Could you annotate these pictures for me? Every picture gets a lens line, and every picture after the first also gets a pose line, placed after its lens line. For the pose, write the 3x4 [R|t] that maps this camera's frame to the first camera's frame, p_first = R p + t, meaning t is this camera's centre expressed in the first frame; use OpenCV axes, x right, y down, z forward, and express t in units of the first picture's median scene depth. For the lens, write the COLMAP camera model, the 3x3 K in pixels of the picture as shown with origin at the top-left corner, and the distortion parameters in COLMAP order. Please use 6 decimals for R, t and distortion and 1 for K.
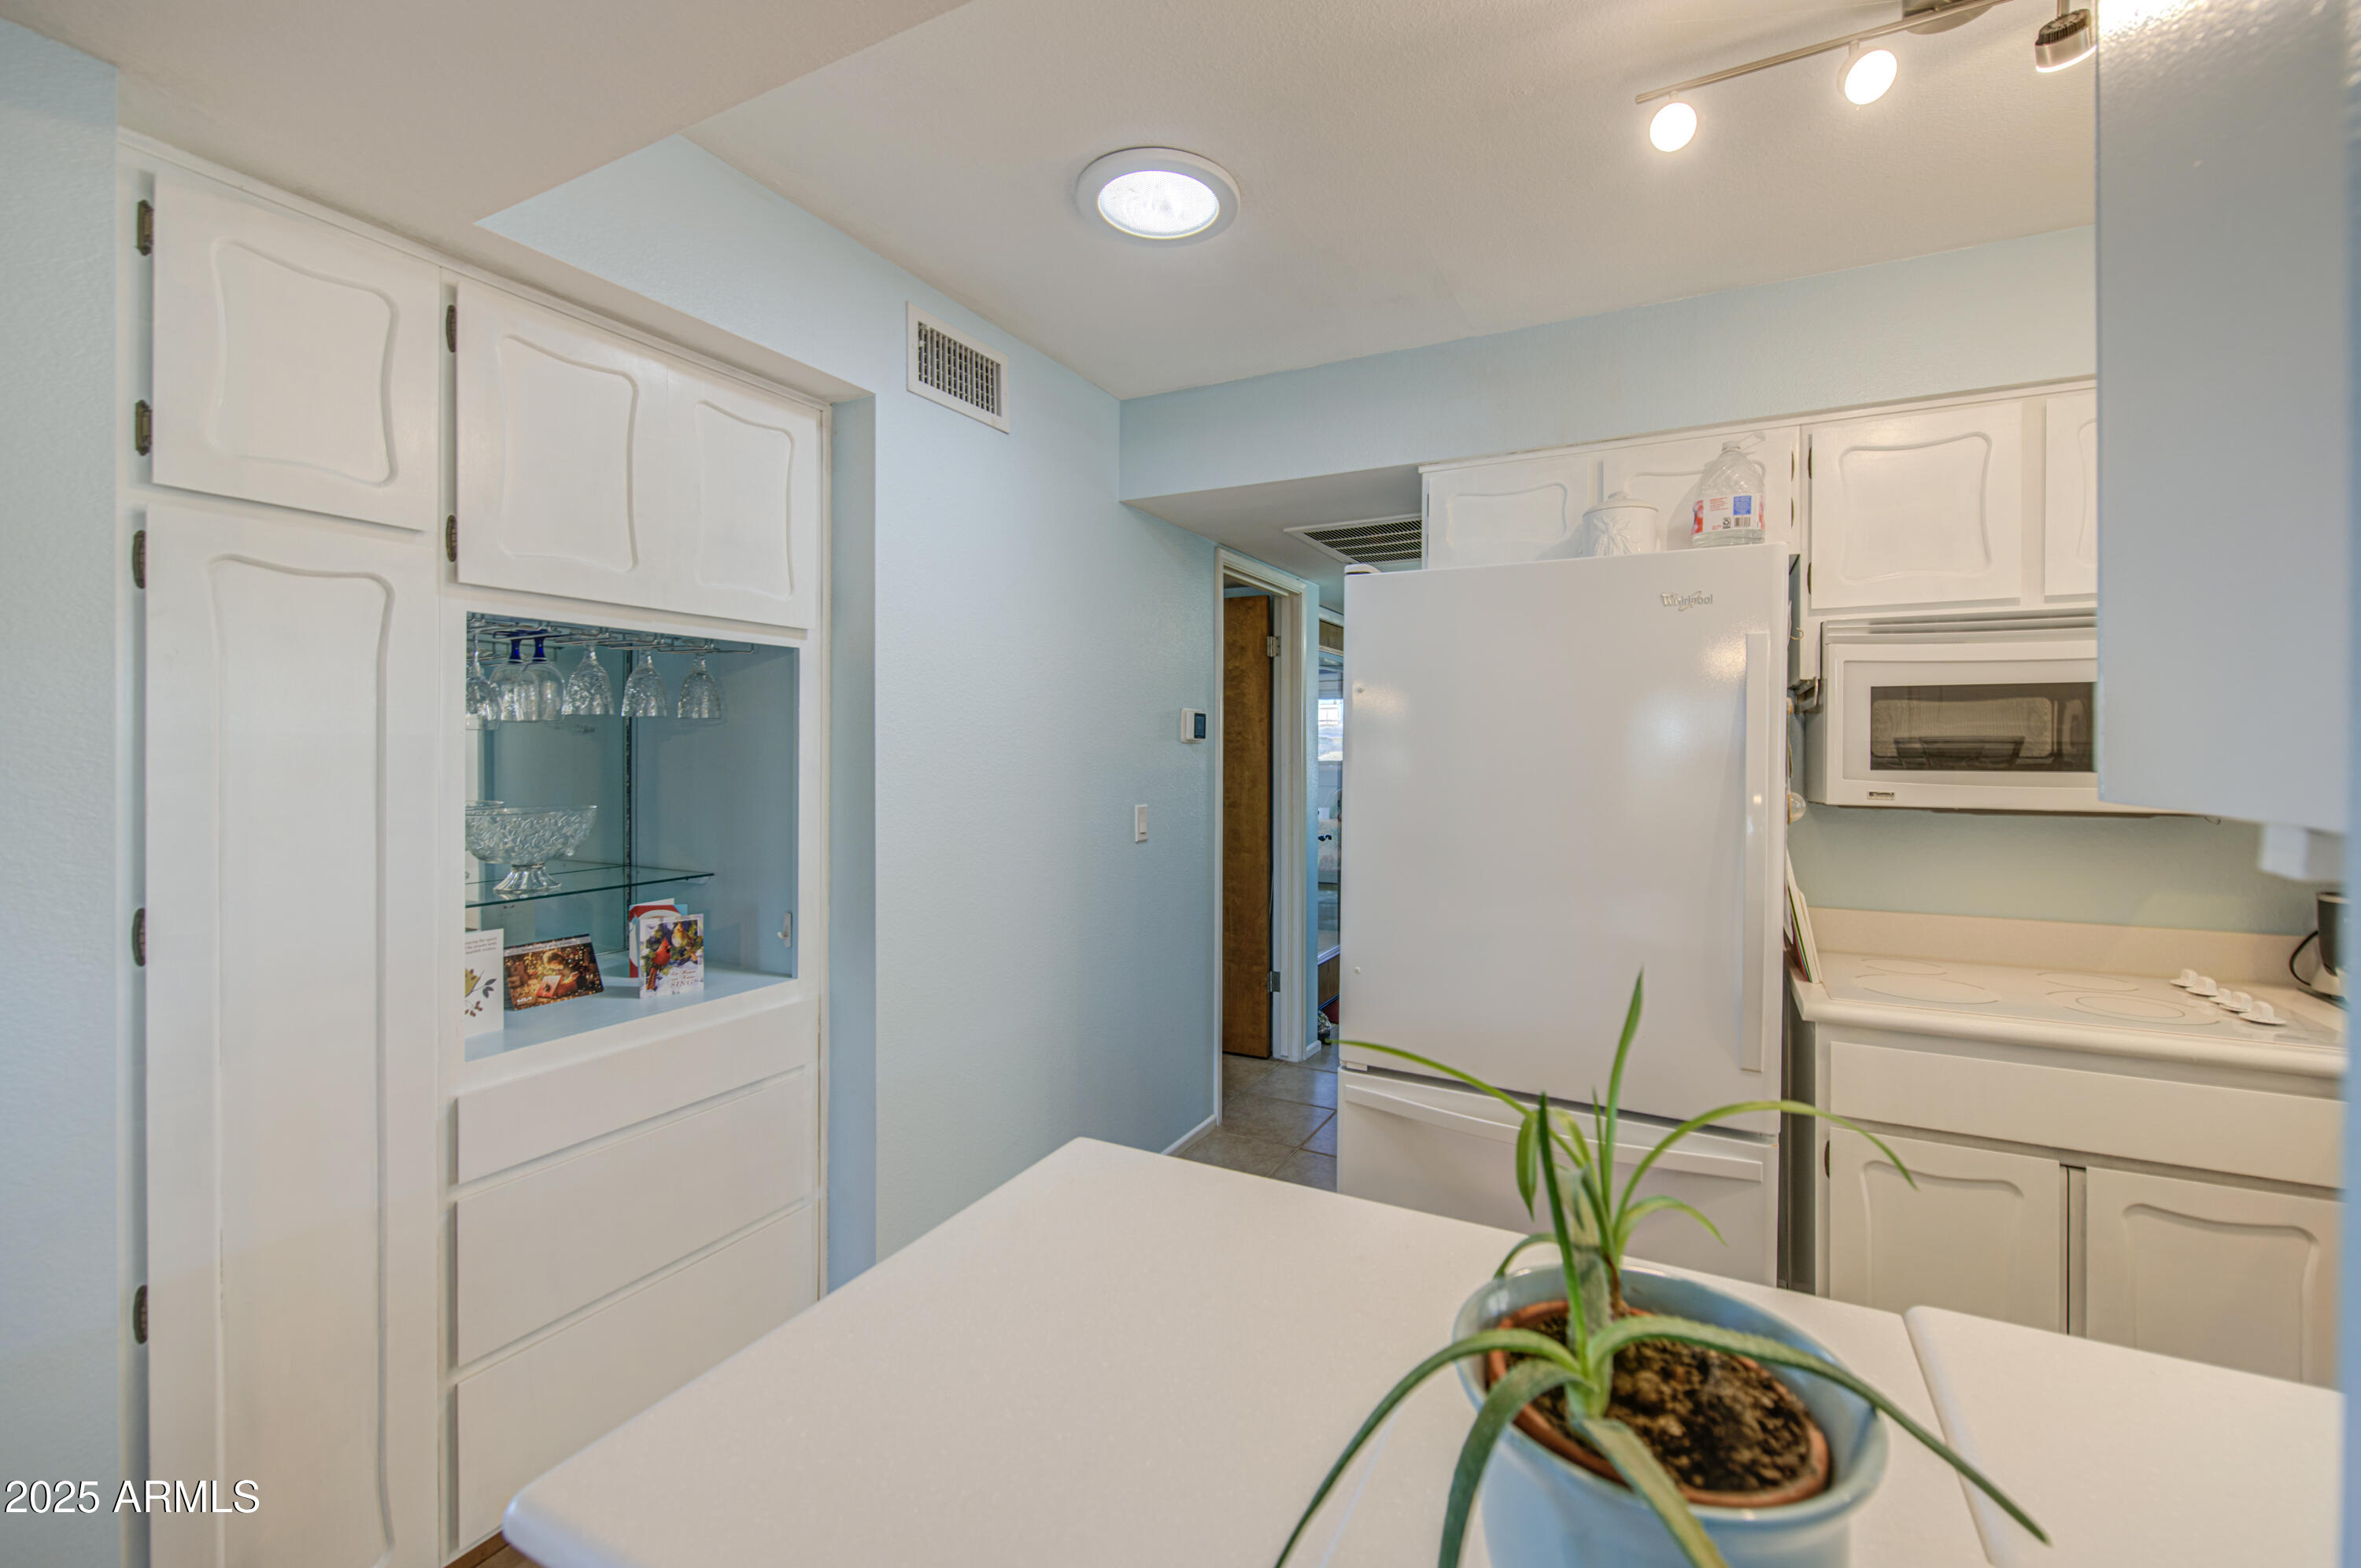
lens RADIAL K [[973.5, 0, 1192.0], [0, 973.5, 747.2], [0, 0, 1]] dist [-0.000567, -0.000122]
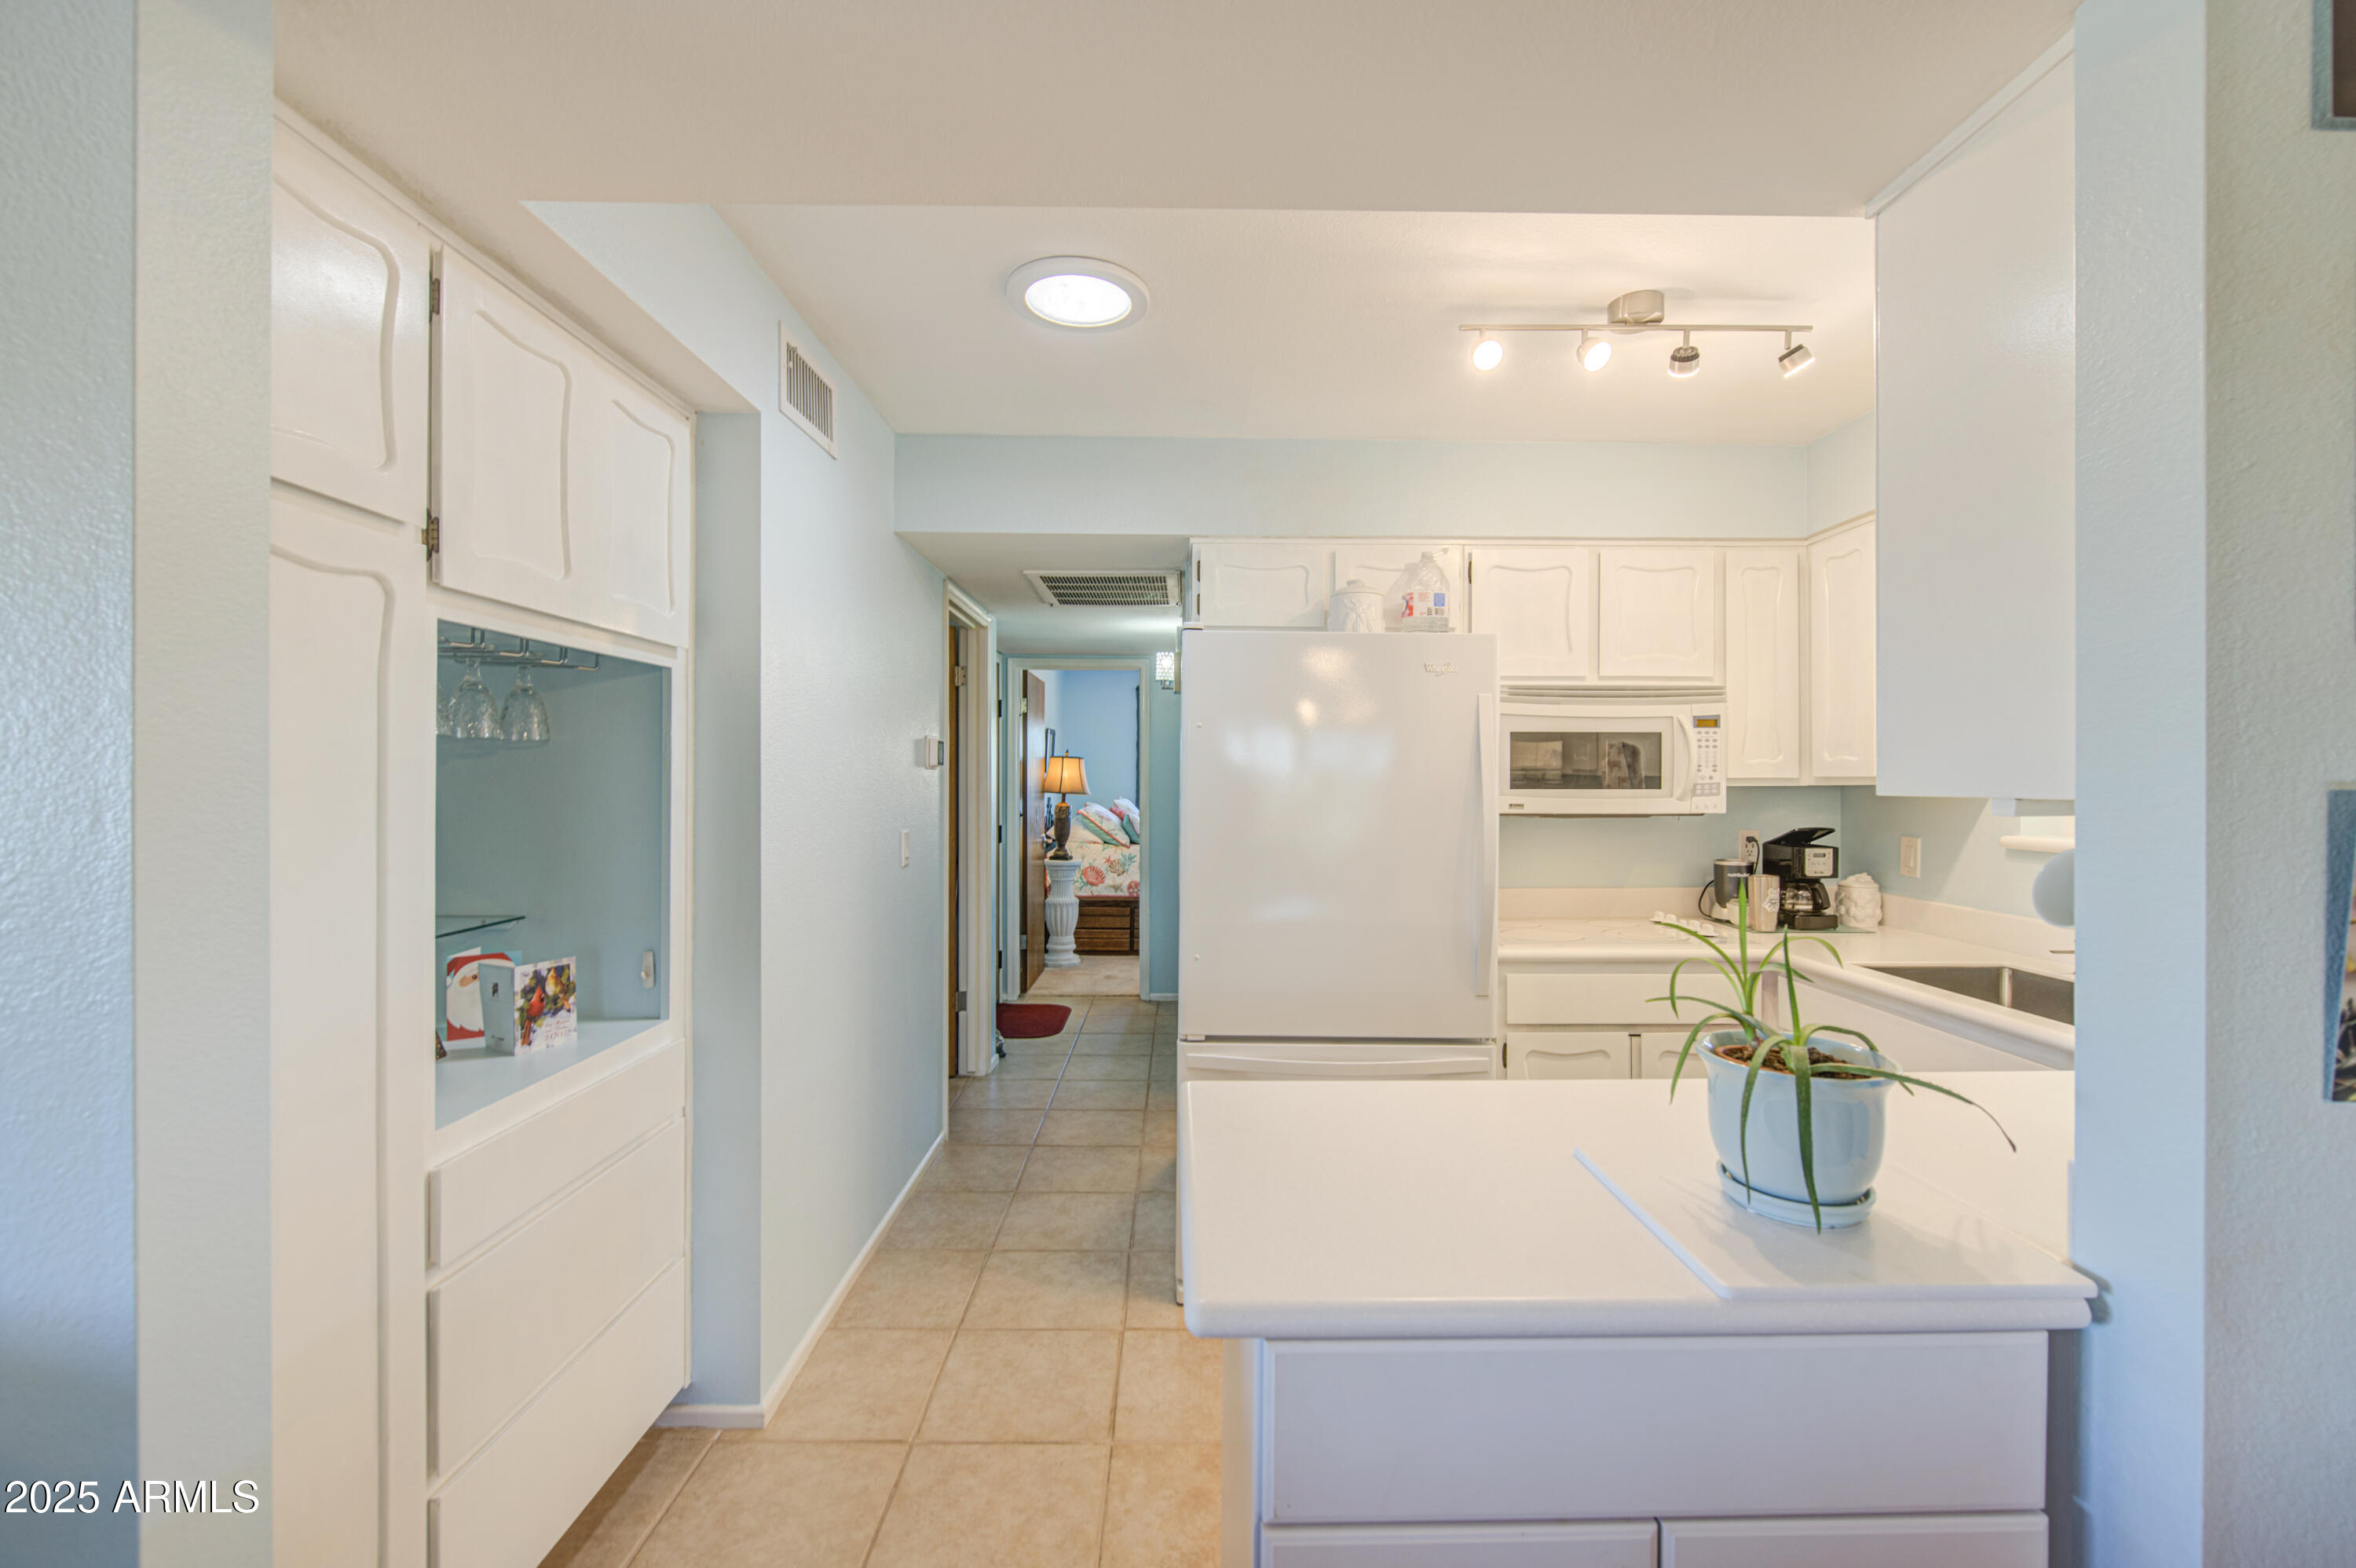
lens RADIAL K [[978.4, 0, 1196.0], [0, 978.4, 772.3], [0, 0, 1]] dist [-0.000551, -0.000306]
pose [[0.883981, 0.001022, 0.467522, -0.409049], [0.000182, 0.999997, -0.002531, 0.001783], [-0.467523, 0.002322, 0.883978, -0.075112]]
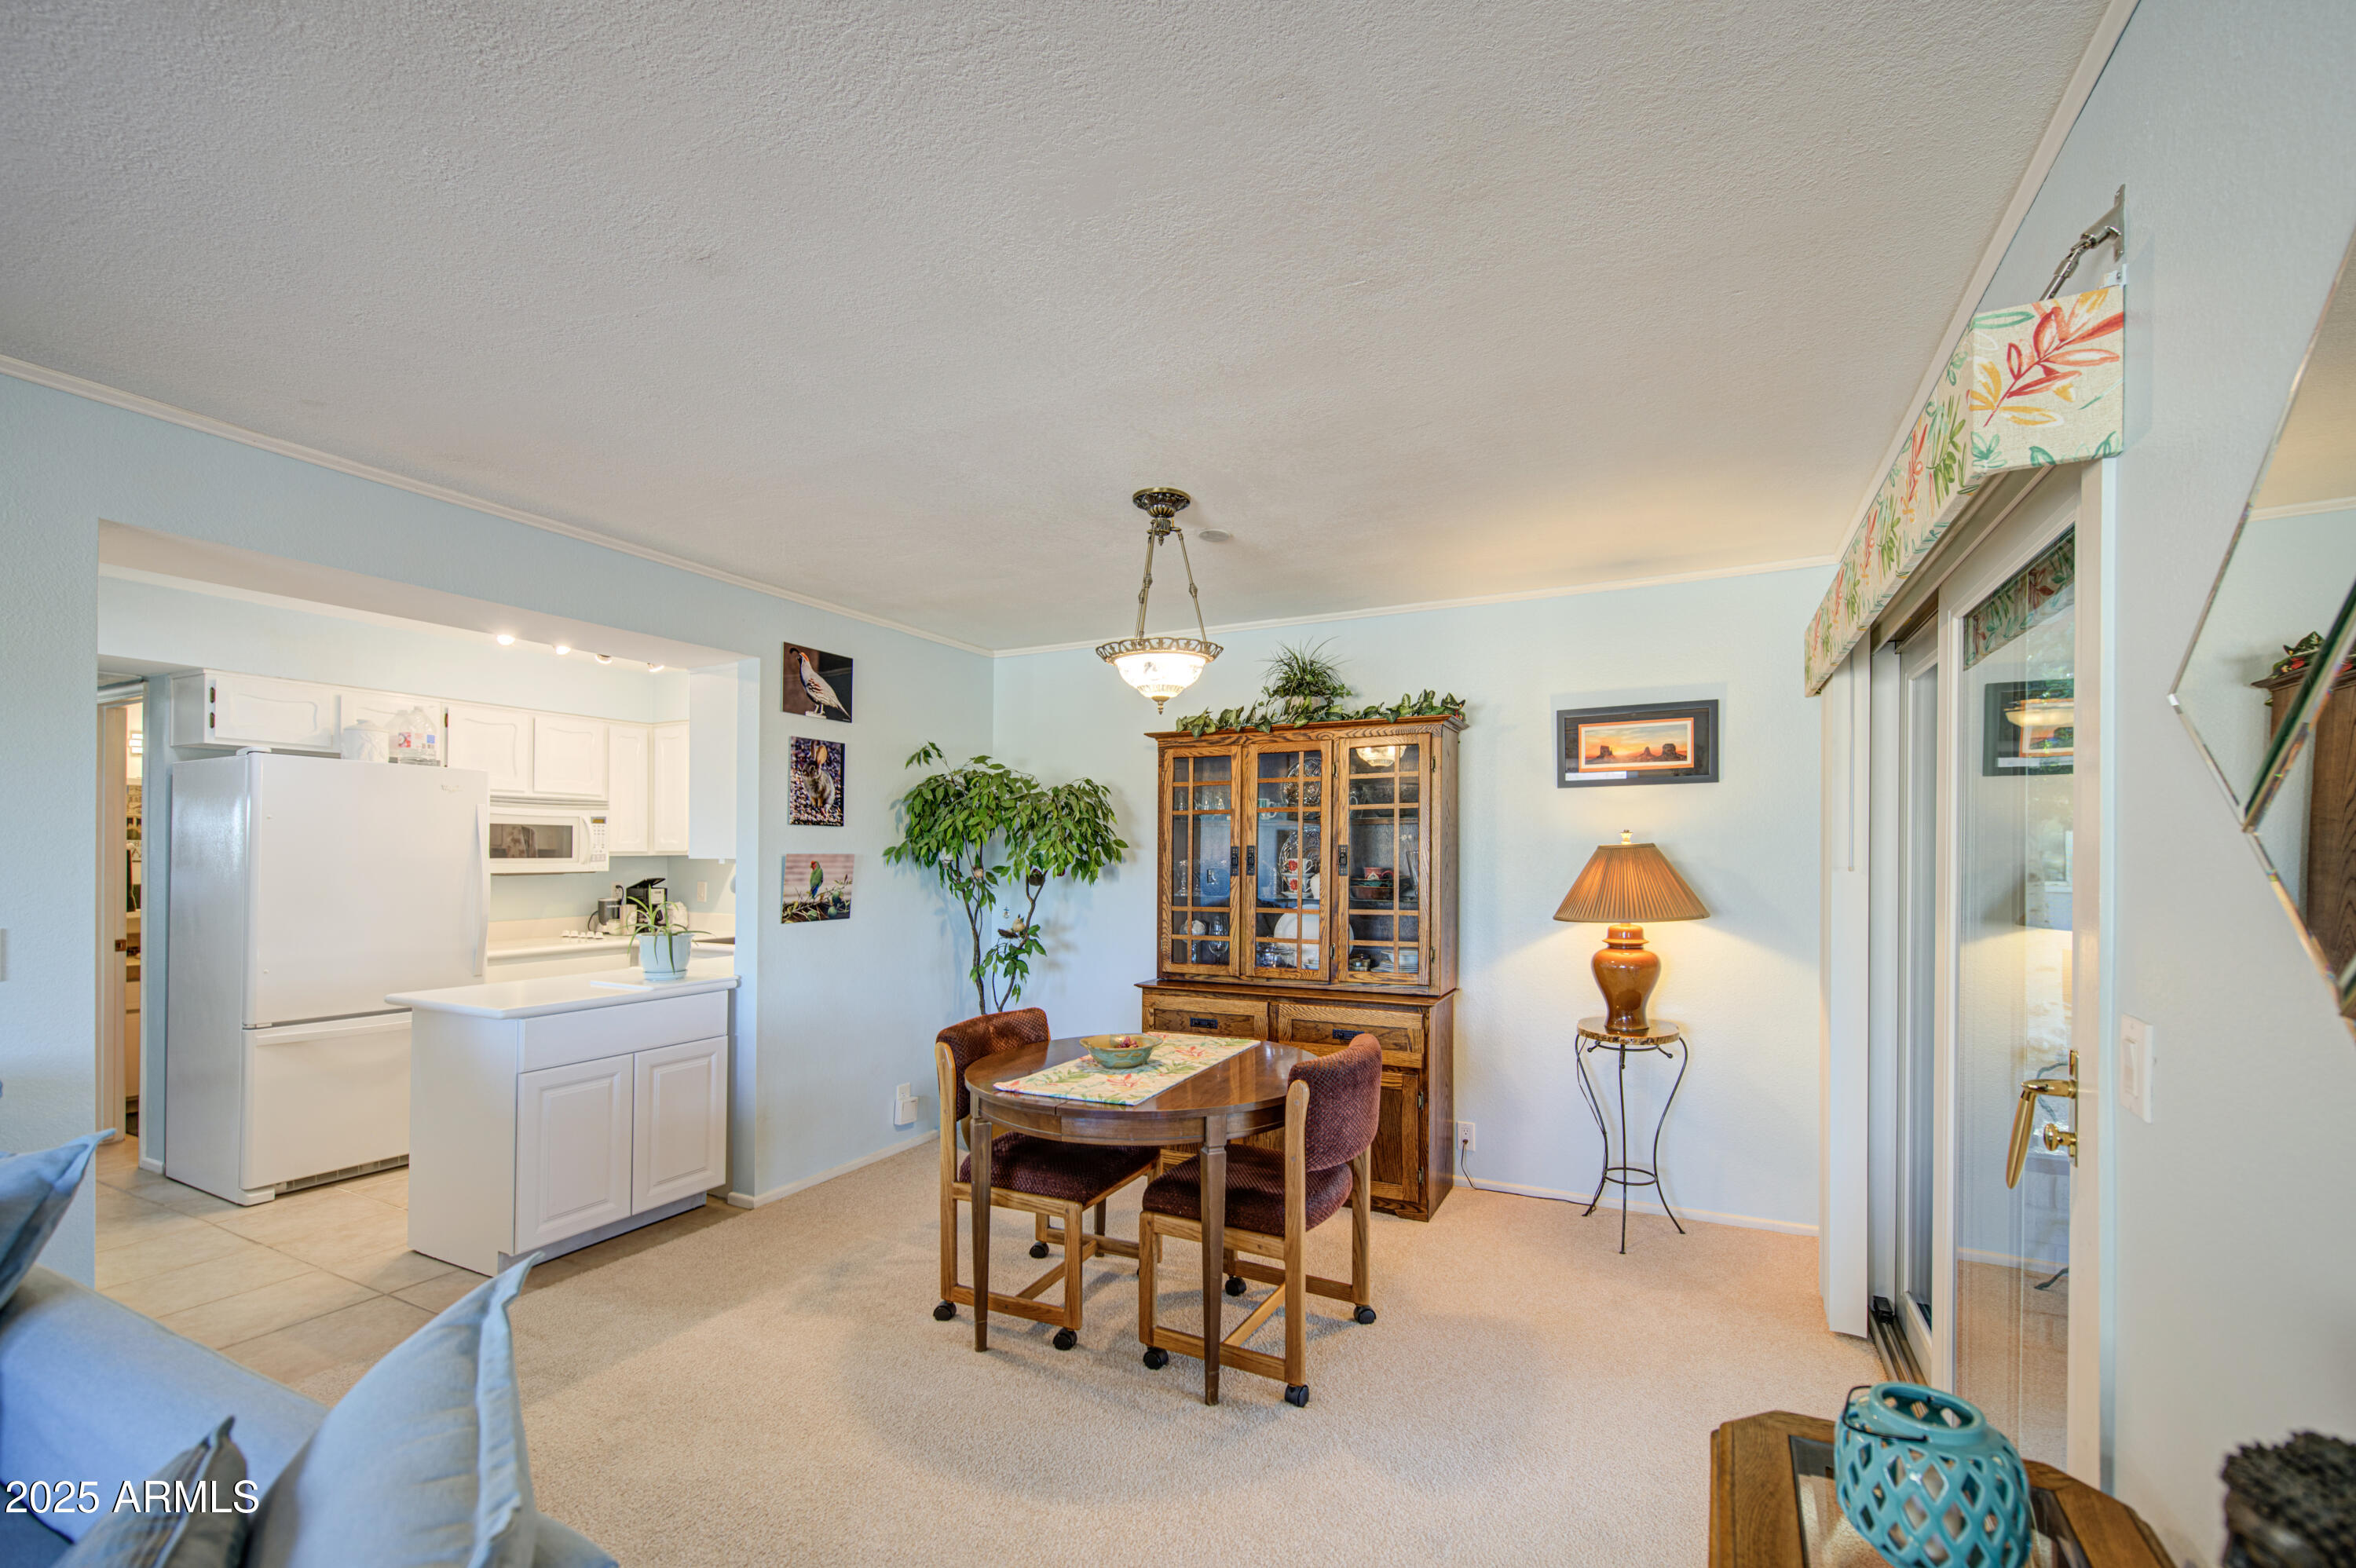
lens RADIAL K [[980.3, 0, 1185.9], [0, 980.3, 843.1], [0, 0, 1]] dist [0.001209, 0.000119]
pose [[-0.000538, 0.000773, 1.000000, -1.696634], [-0.002694, 0.999996, -0.000775, -0.018233], [-0.999996, -0.002695, -0.000535, -0.719613]]
